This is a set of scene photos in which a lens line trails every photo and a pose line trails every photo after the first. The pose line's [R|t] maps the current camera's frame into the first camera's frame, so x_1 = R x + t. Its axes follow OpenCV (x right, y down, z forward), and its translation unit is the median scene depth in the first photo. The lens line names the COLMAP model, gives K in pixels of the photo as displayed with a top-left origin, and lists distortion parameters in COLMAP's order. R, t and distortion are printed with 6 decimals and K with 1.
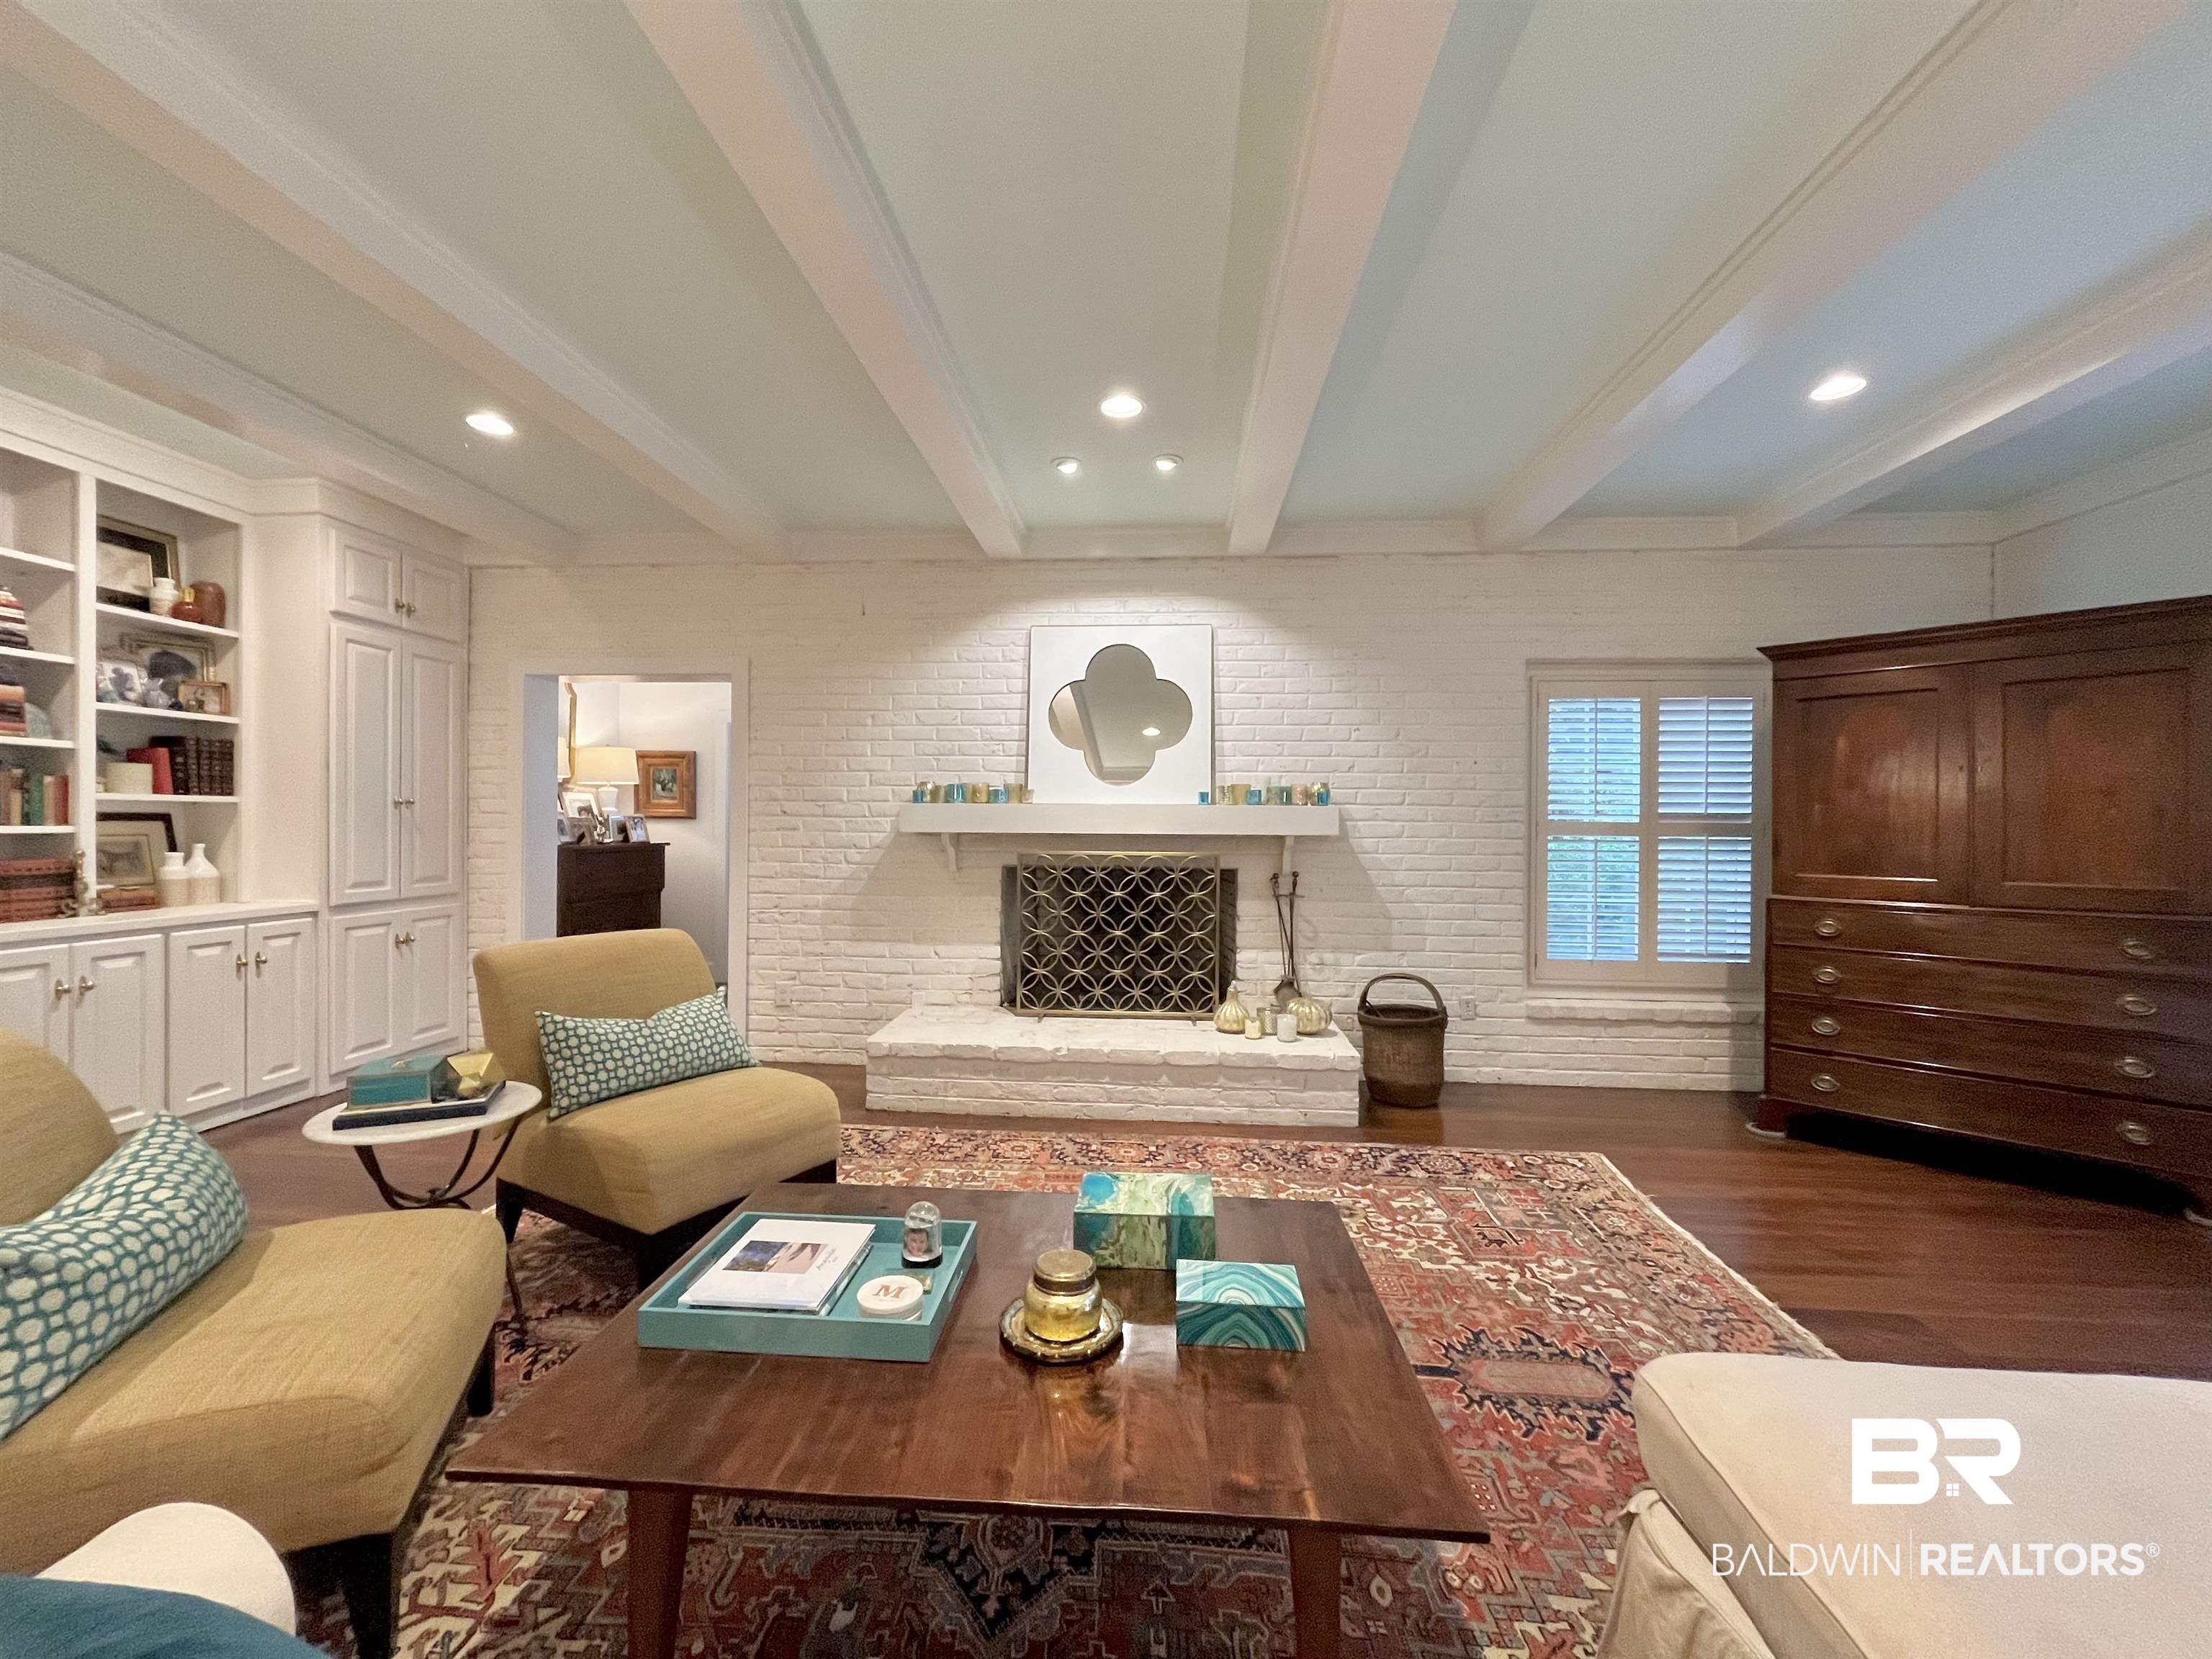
lens RADIAL K [[891.6, 0, 1104.9], [0, 891.6, 827.8], [0, 0, 1]] dist [-0.004202, 0.000137]
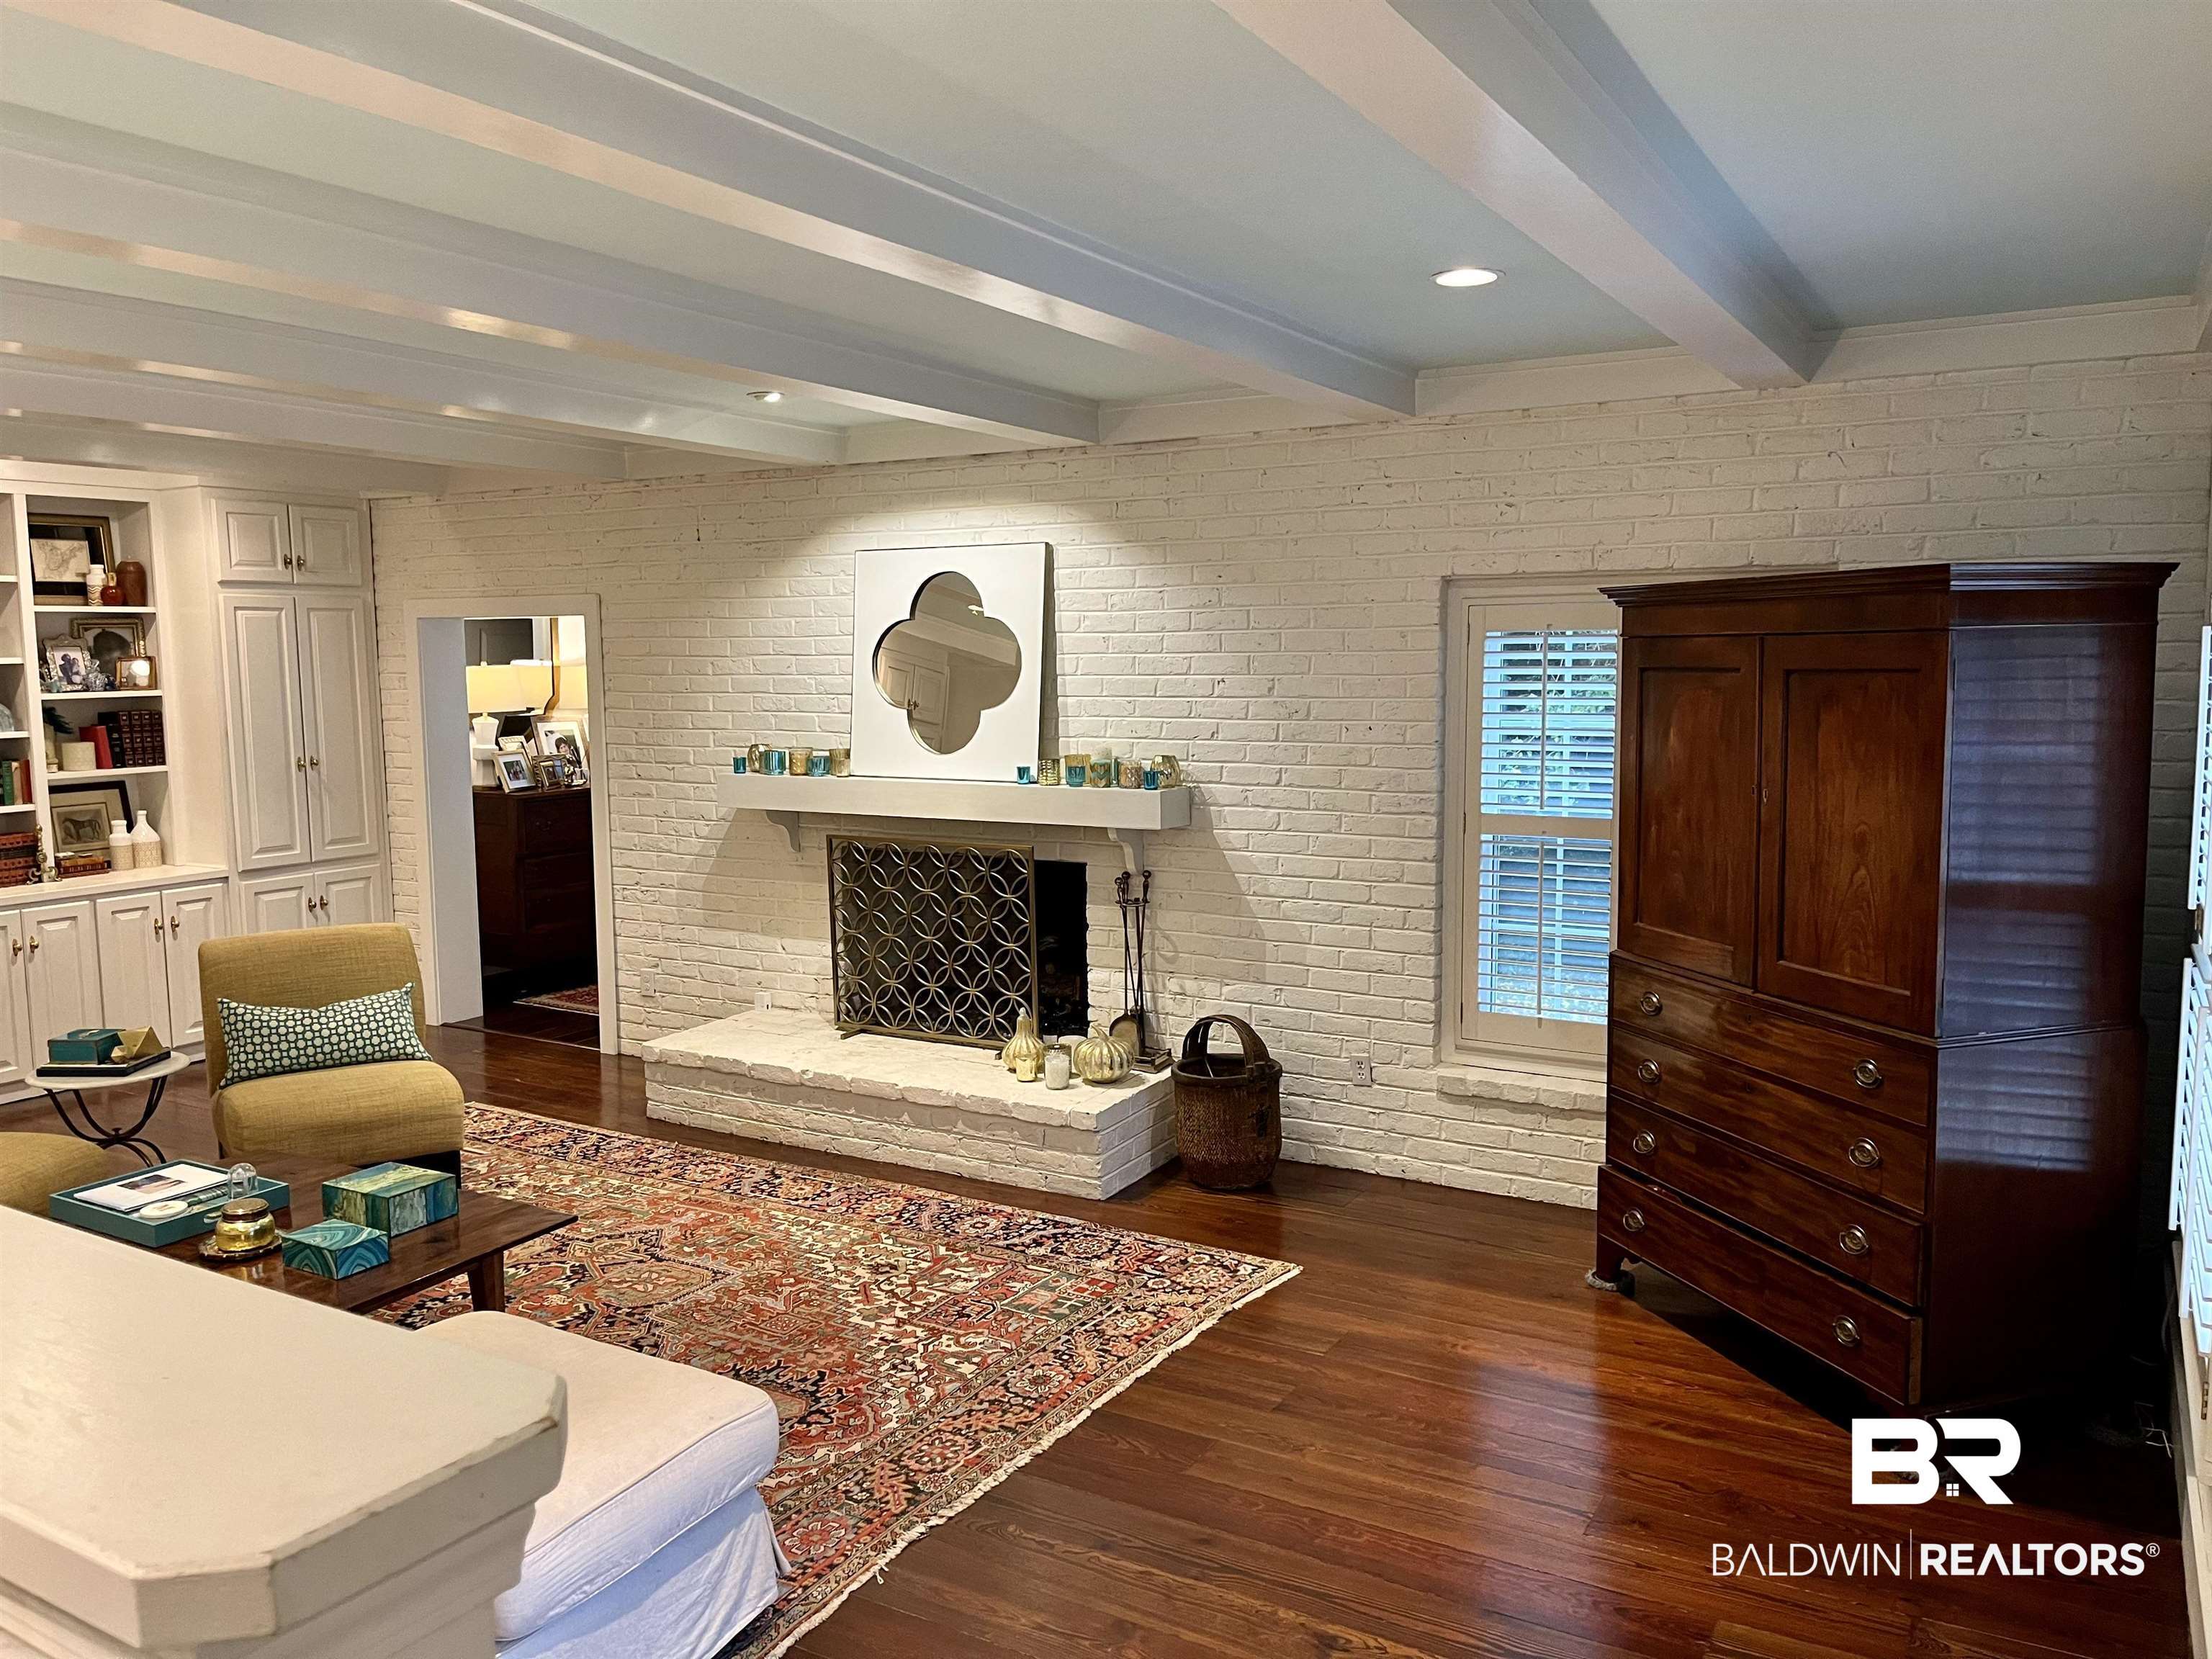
lens RADIAL K [[1664.9, 0, 1122.0], [0, 1664.9, 830.8], [0, 0, 1]] dist [0.050364, -0.062756]
pose [[0.901937, 0.030730, -0.430774, 0.882465], [0.015097, 0.994612, 0.102563, -0.142762], [0.431605, -0.099009, 0.896613, -0.294968]]
